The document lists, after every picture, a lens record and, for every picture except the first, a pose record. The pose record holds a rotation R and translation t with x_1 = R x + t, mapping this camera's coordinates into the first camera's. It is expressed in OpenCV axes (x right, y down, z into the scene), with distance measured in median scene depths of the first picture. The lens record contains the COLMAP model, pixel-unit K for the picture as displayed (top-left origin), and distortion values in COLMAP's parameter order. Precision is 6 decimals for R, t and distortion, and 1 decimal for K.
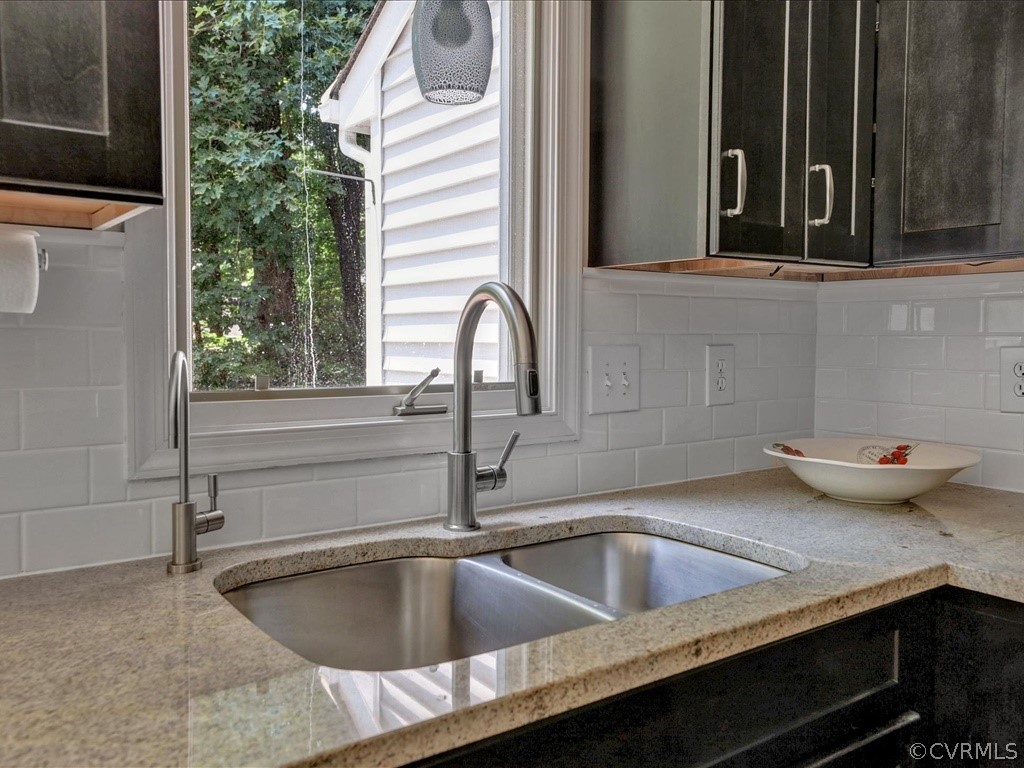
lens RADIAL K [[809.1, 0, 504.3], [0, 809.1, 380.1], [0, 0, 1]] dist [0.017743, -0.002344]
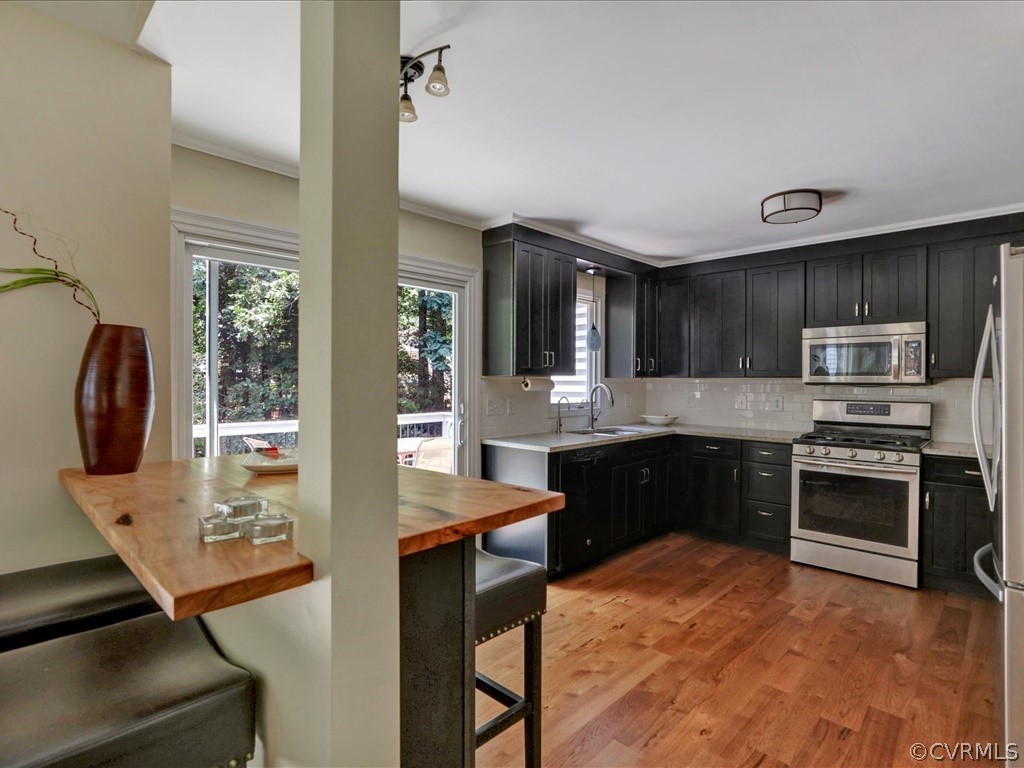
lens RADIAL K [[553.5, 0, 501.1], [0, 553.5, 382.1], [0, 0, 1]] dist [-0.023813, 0.006237]
pose [[0.983219, -0.002411, 0.182411, -1.281064], [0.010405, 0.999026, -0.042876, 0.026143], [-0.182130, 0.044055, 0.982287, -2.439265]]
